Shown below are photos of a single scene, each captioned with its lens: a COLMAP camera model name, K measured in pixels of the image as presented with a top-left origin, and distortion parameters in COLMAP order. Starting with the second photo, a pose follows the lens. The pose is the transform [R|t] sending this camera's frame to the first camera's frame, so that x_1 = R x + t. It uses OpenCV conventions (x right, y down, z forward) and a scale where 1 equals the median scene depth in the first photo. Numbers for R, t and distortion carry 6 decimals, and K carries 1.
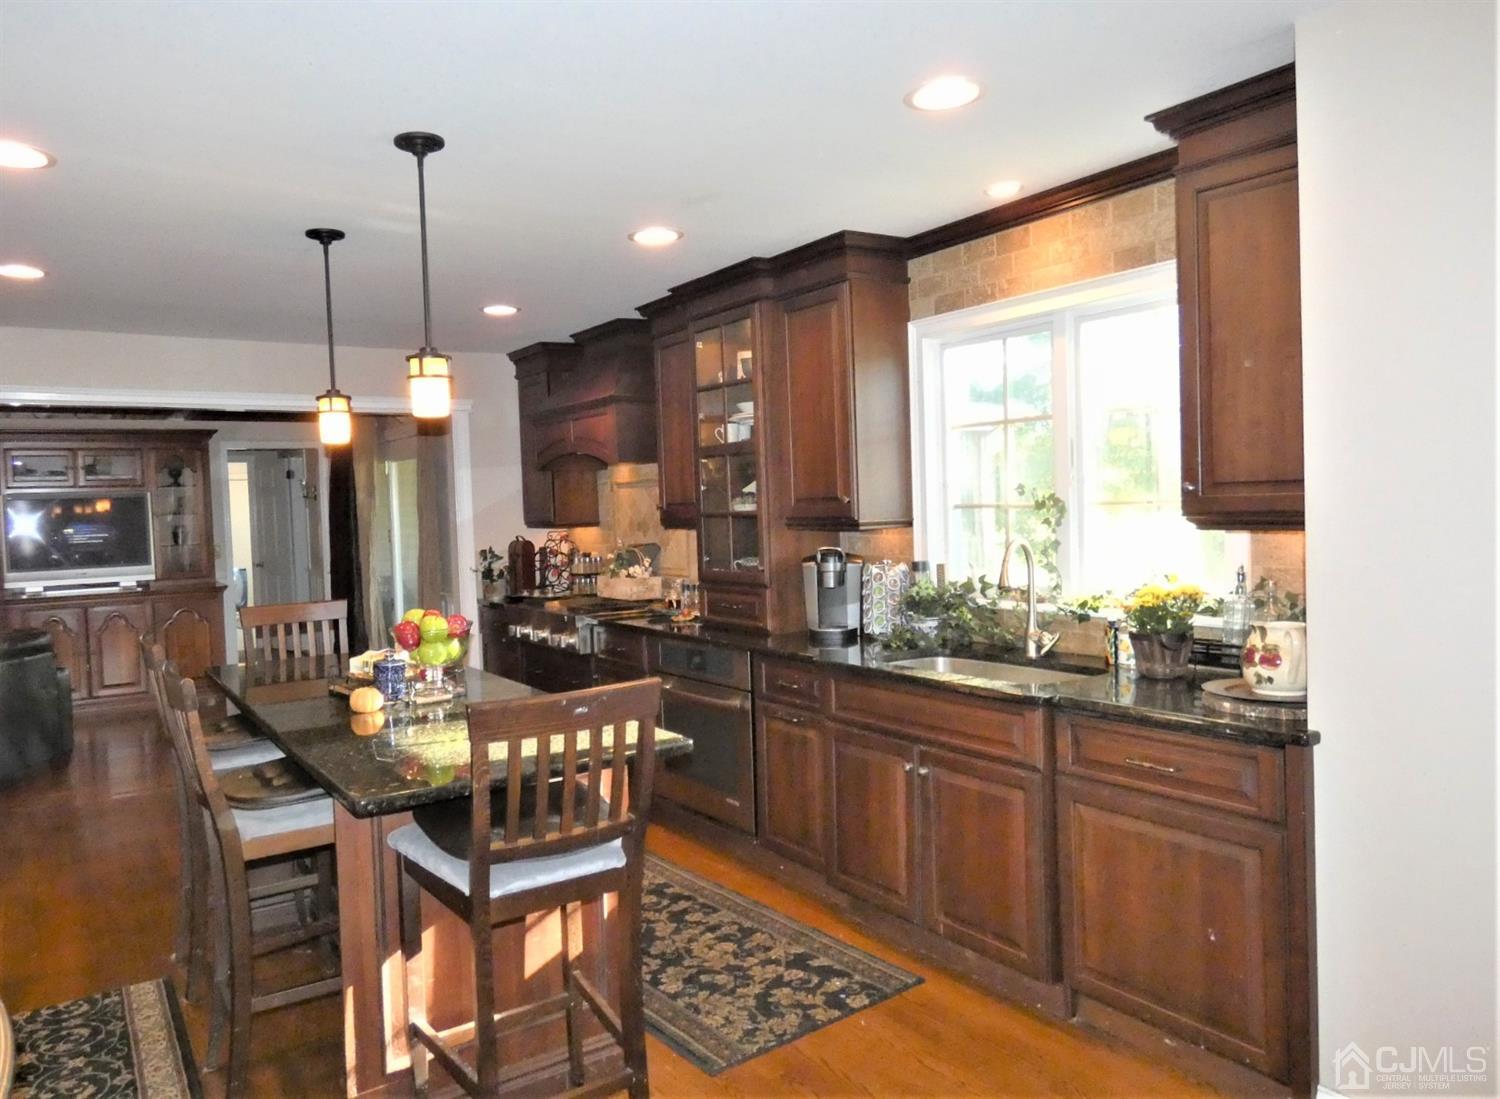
lens RADIAL K [[1020.3, 0, 699.6], [0, 1020.3, 547.6], [0, 0, 1]] dist [-0.007123, 0.001609]
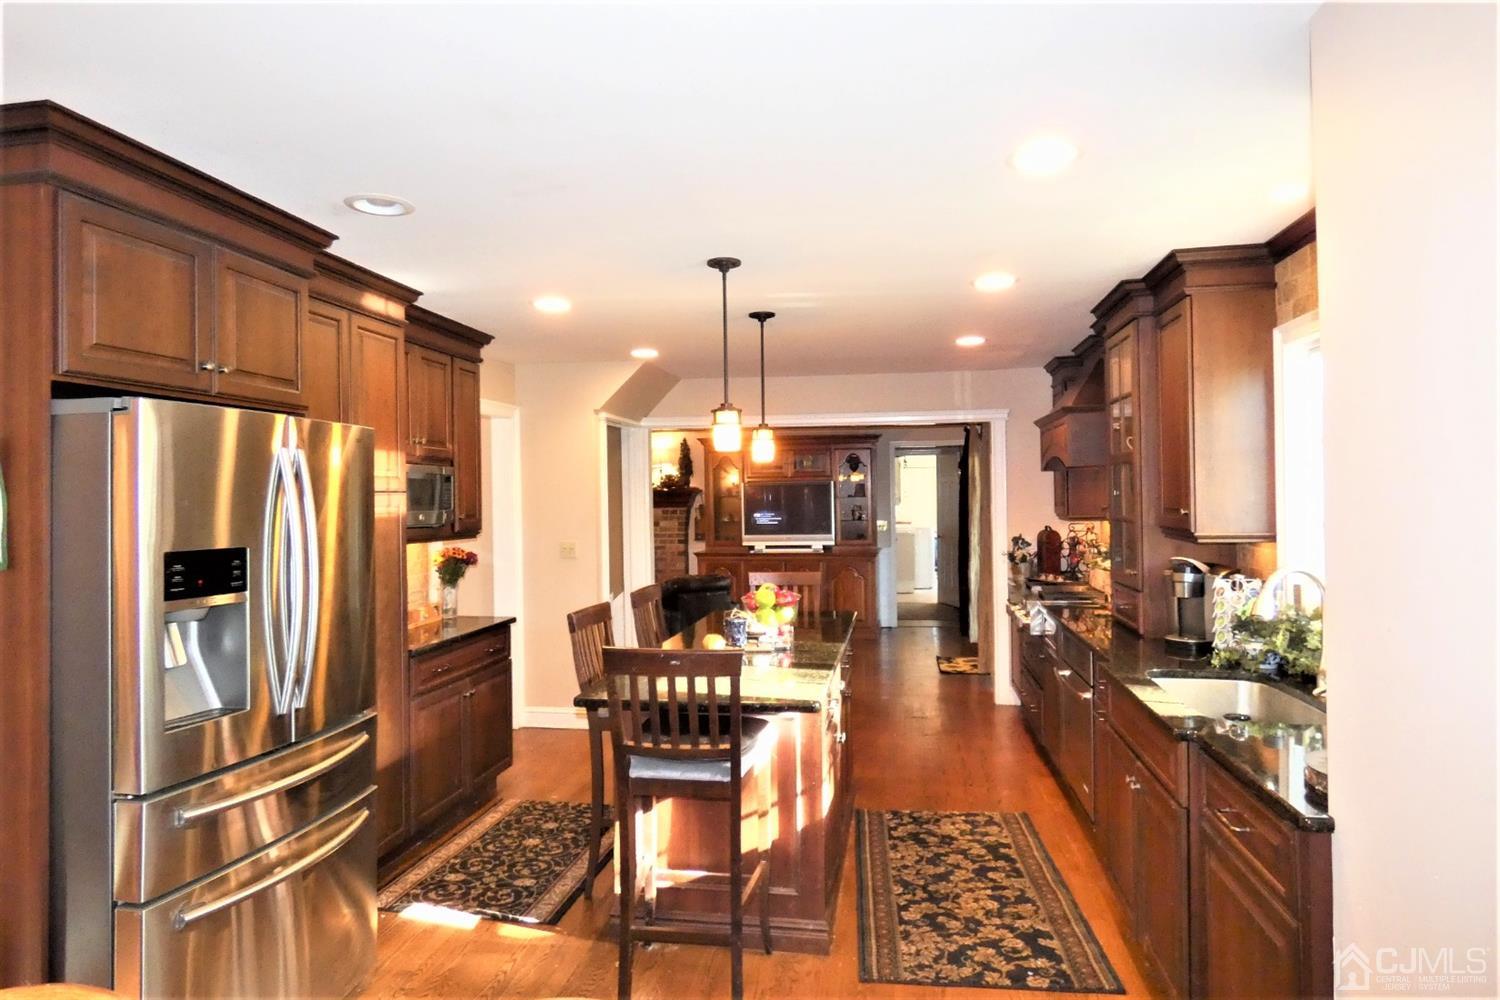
lens RADIAL K [[897.0, 0, 739.6], [0, 897.0, 499.0], [0, 0, 1]] dist [-0.005644, 0.004137]
pose [[0.740239, 0.023402, -0.671937, 0.483688], [-0.039257, 0.999193, -0.008449, -0.040414], [0.671197, 0.032633, 0.740560, 0.060245]]
